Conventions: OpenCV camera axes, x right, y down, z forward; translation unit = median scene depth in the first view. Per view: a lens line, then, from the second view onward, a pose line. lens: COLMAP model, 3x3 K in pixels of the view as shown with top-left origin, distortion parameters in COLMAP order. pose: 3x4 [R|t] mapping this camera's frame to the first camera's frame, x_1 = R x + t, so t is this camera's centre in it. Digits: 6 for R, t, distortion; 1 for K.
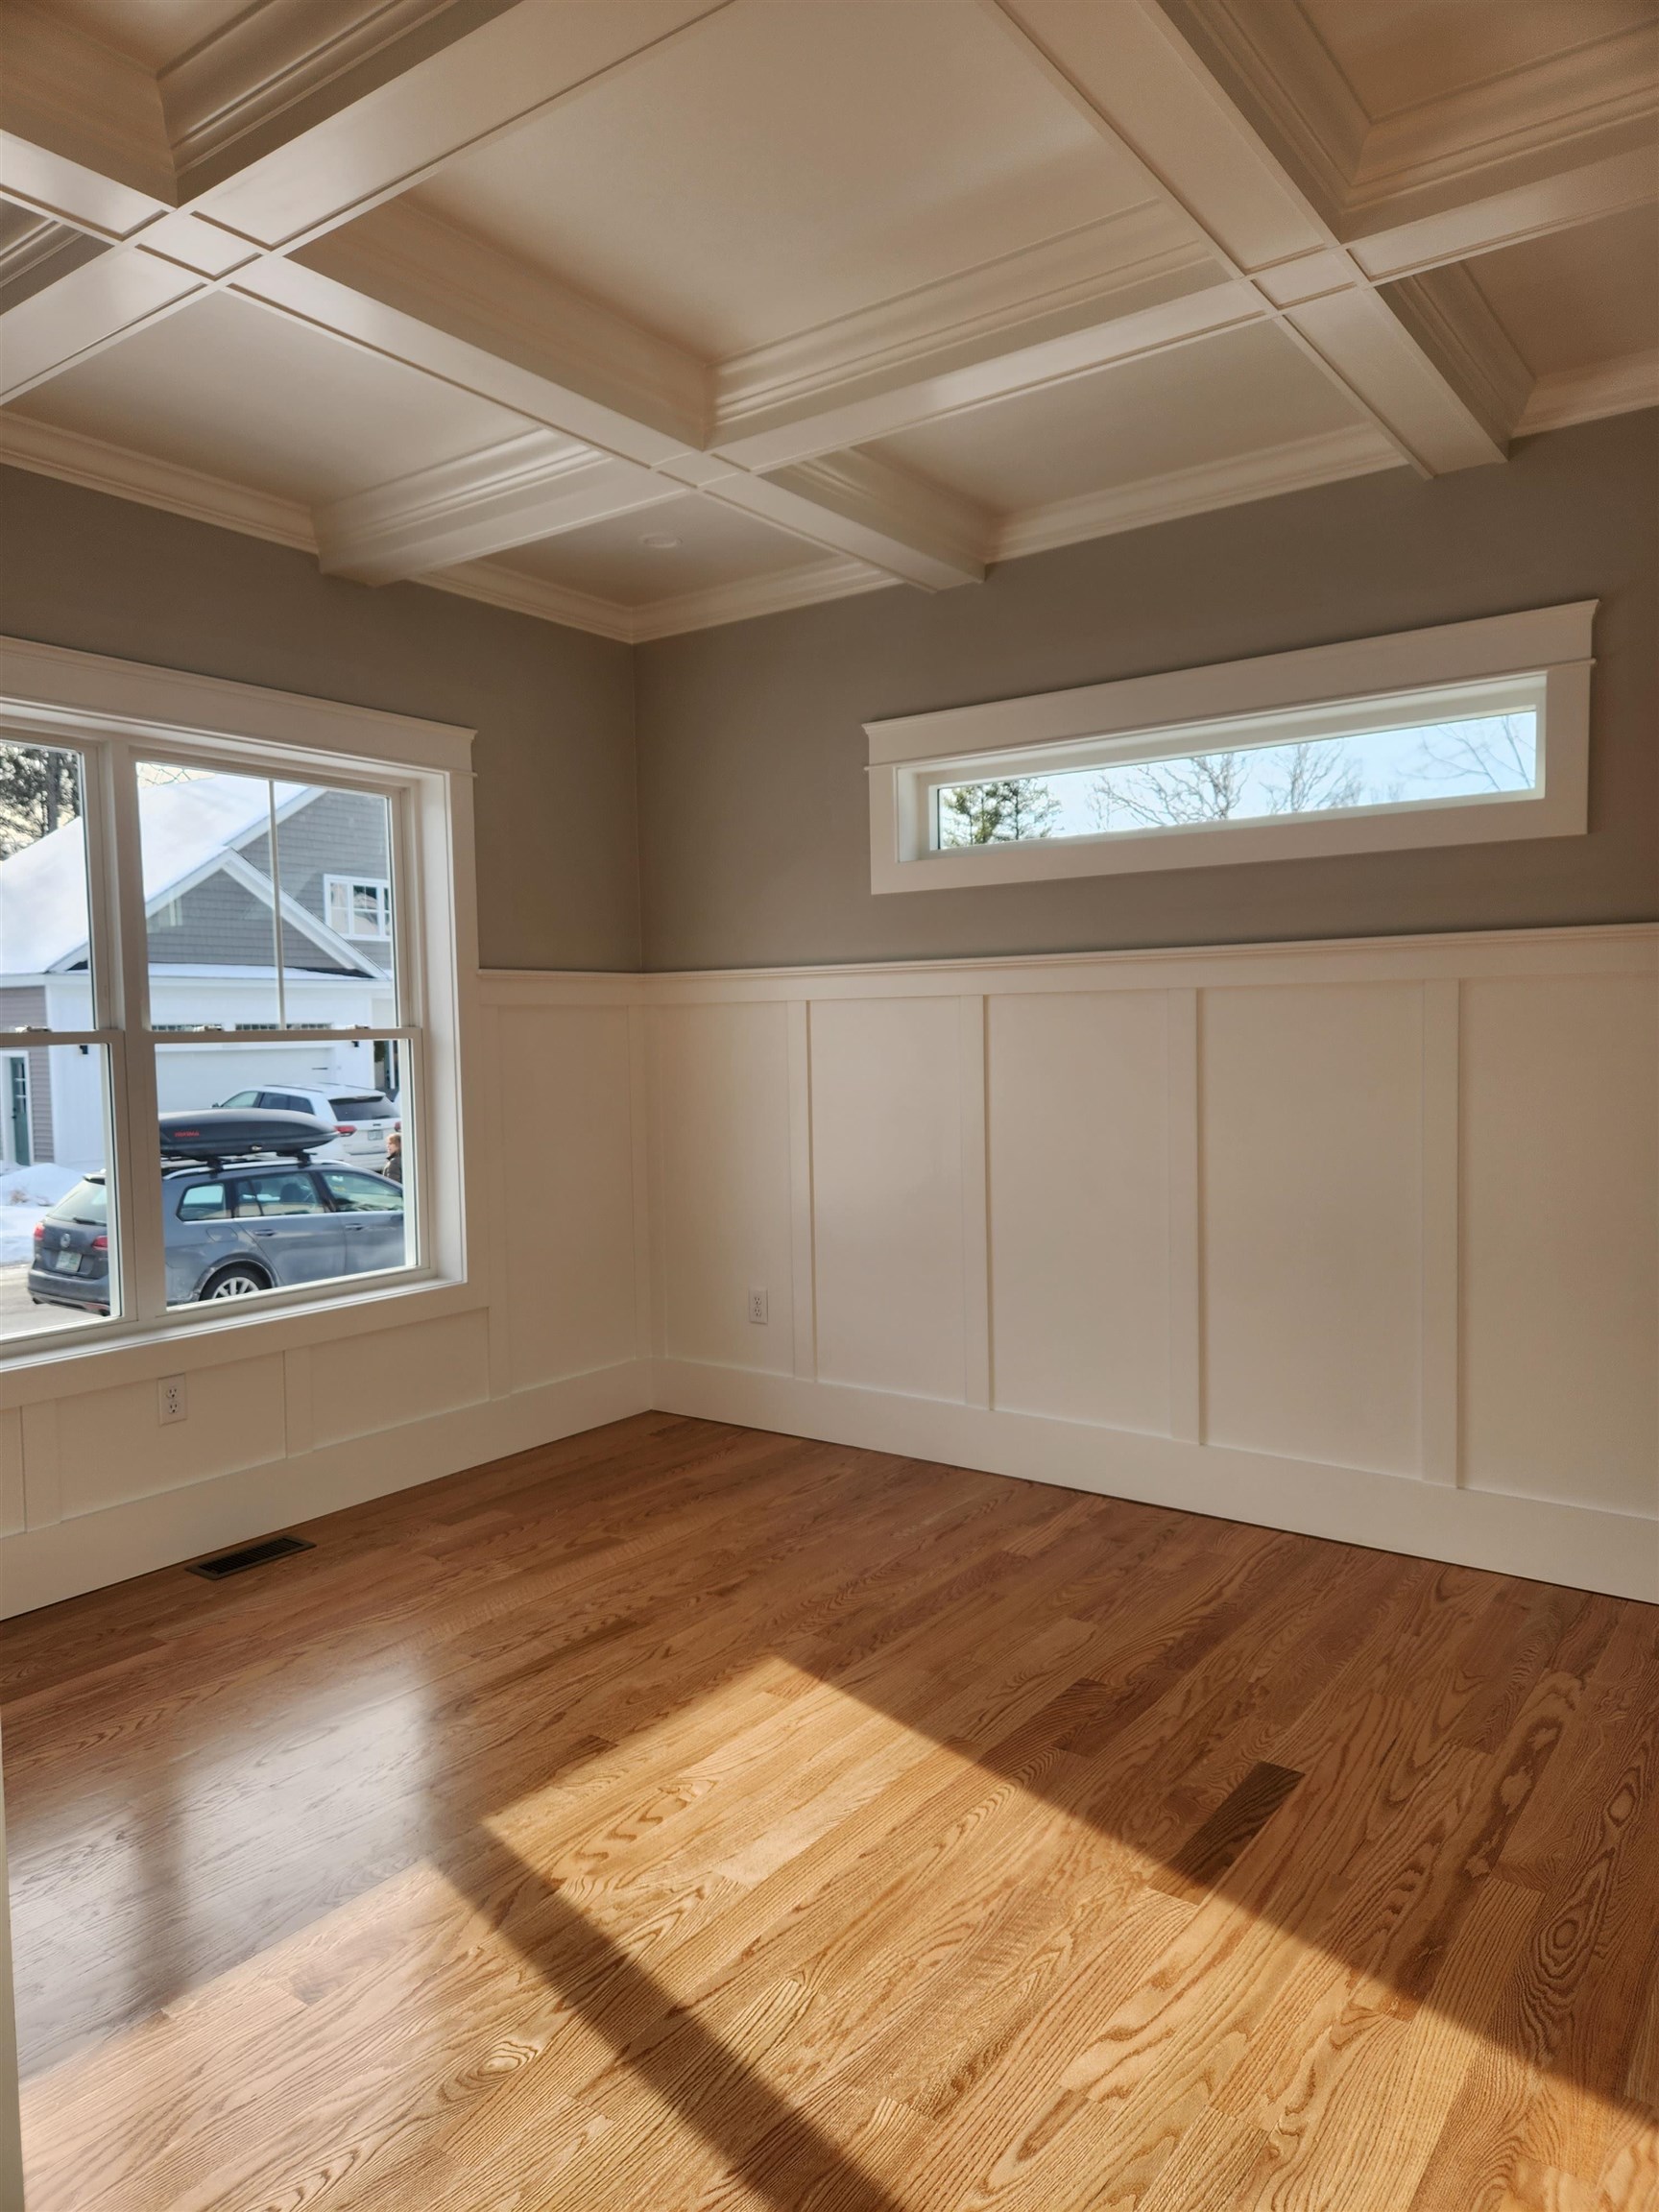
lens RADIAL K [[1467.4, 0, 829.5], [0, 1467.4, 1106.0], [0, 0, 1]] dist [0.091354, -0.080698]
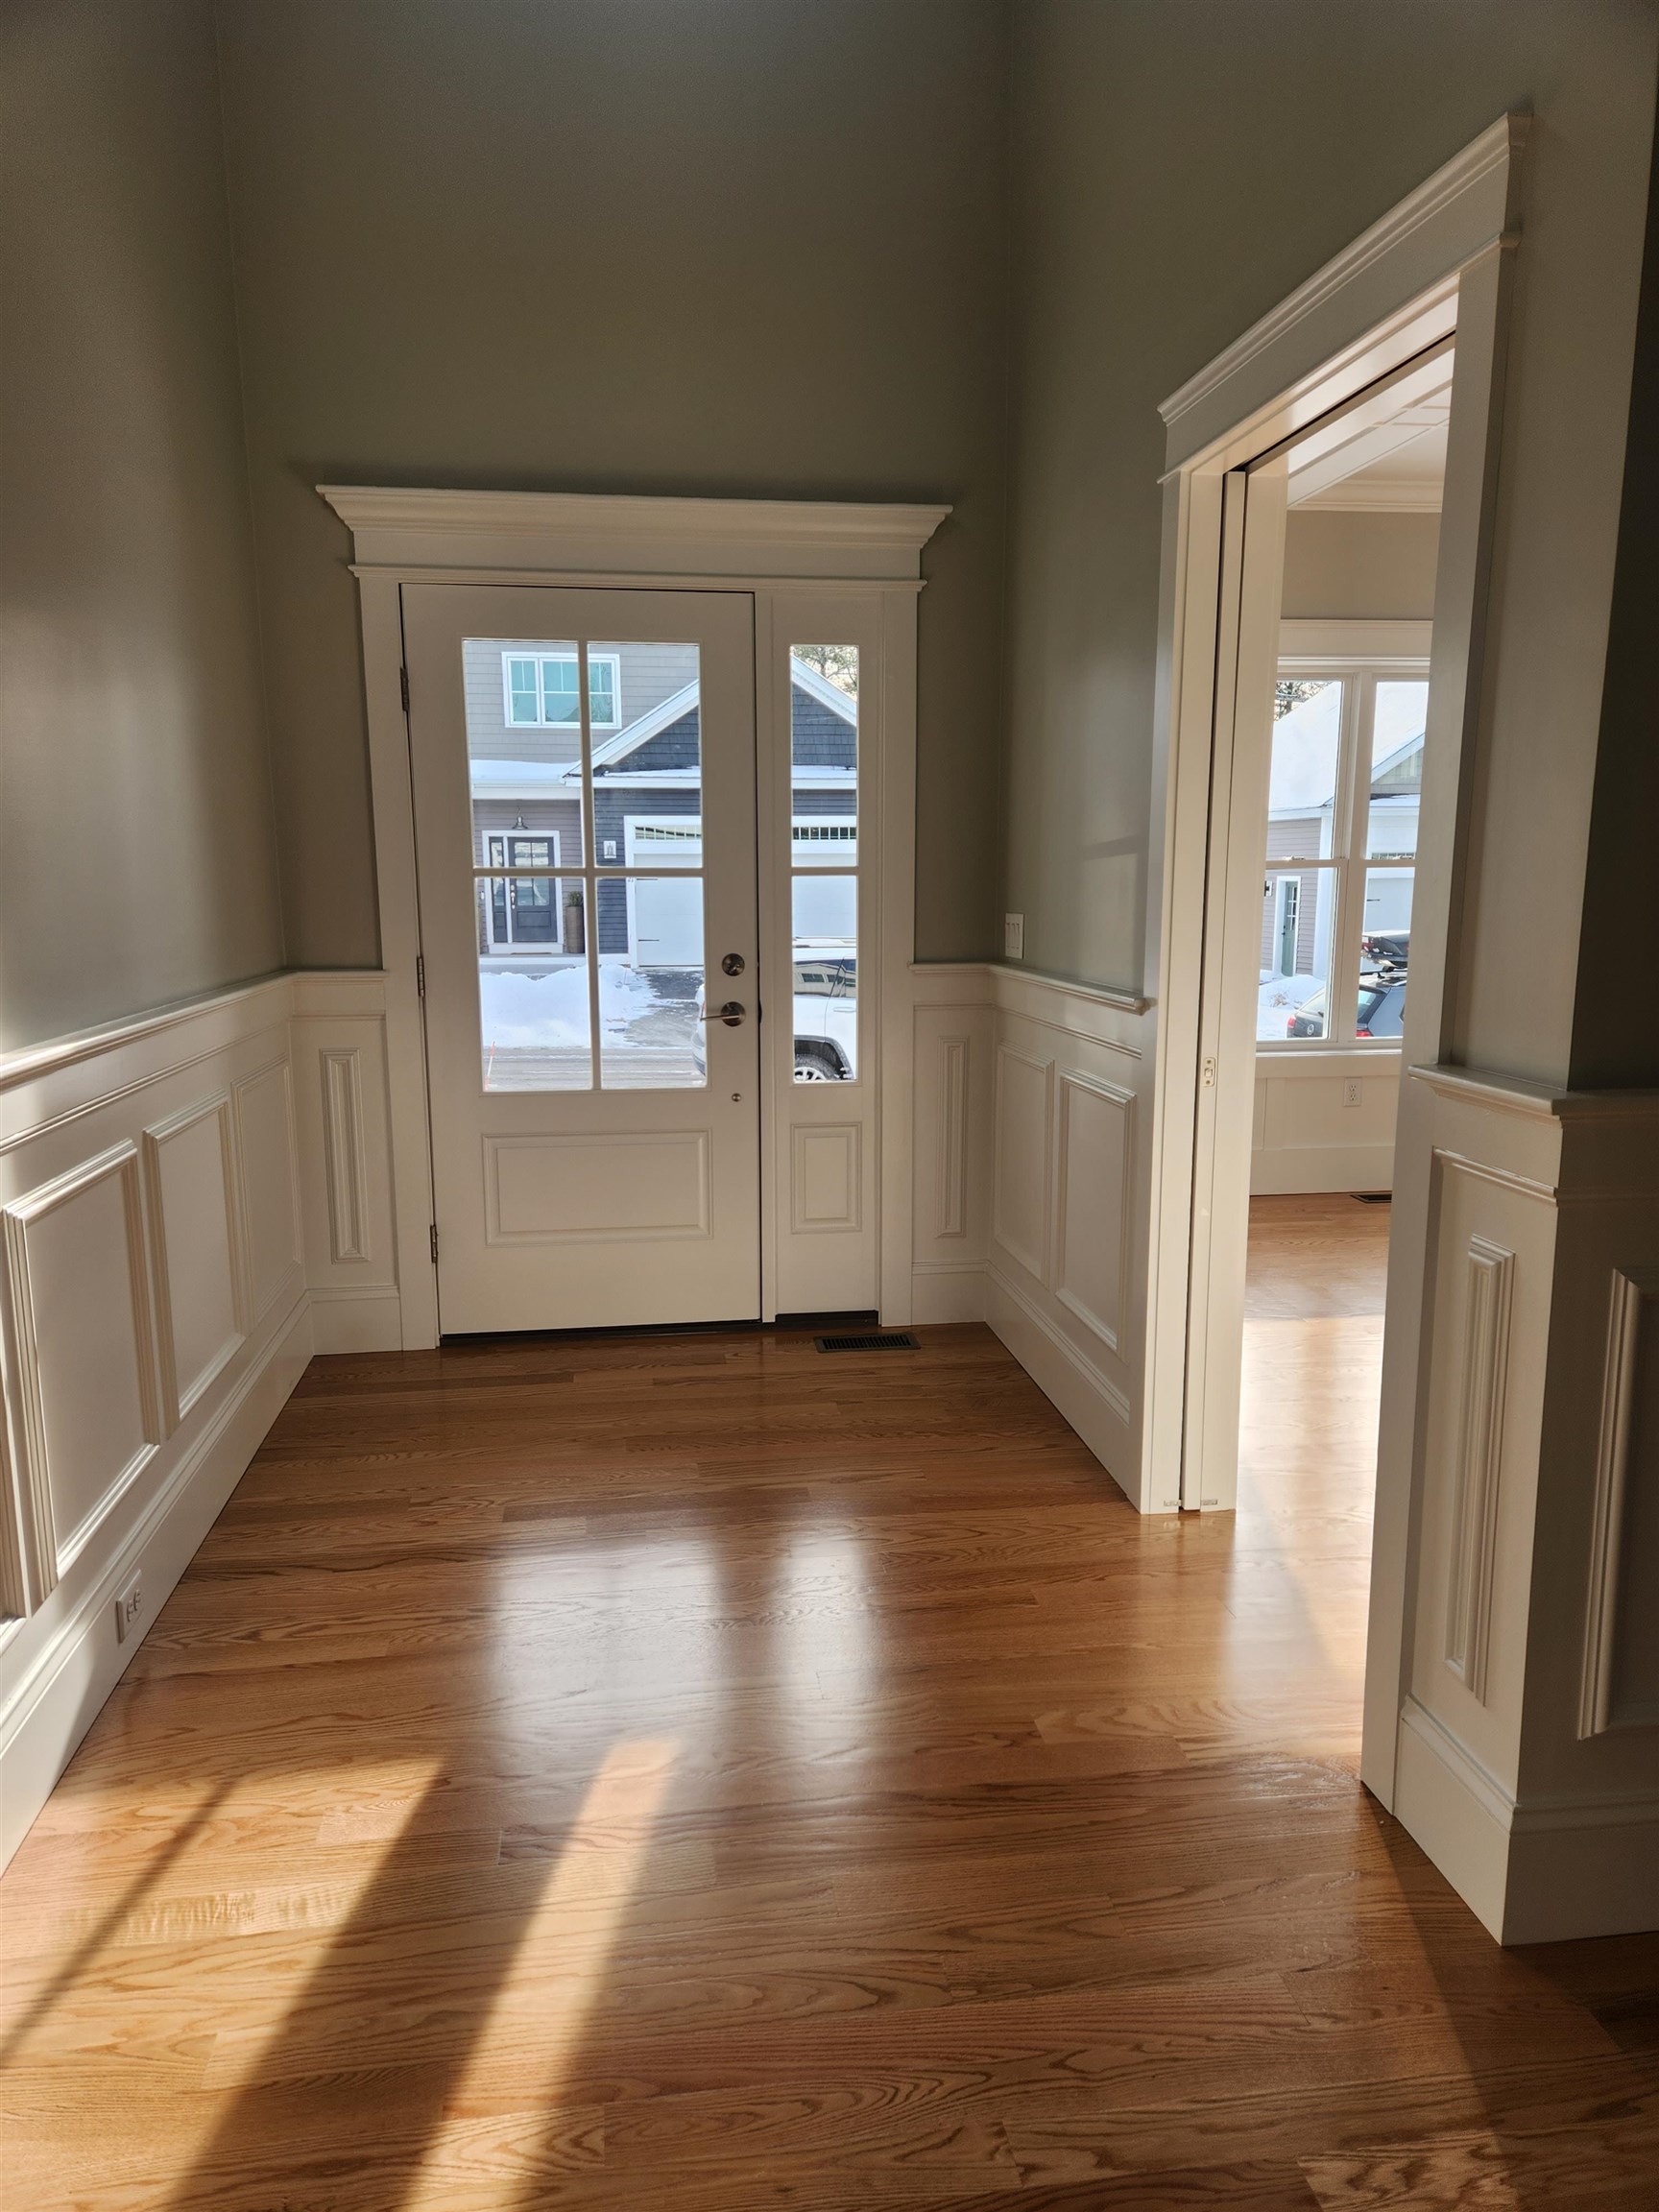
lens RADIAL K [[1467.4, 0, 829.5], [0, 1467.4, 1106.0], [0, 0, 1]] dist [0.091354, -0.080698]
pose [[0.698362, 0.134036, -0.703082, 0.074509], [-0.053460, 0.989333, 0.135505, 0.006688], [0.713745, -0.057045, 0.698079, -0.132190]]
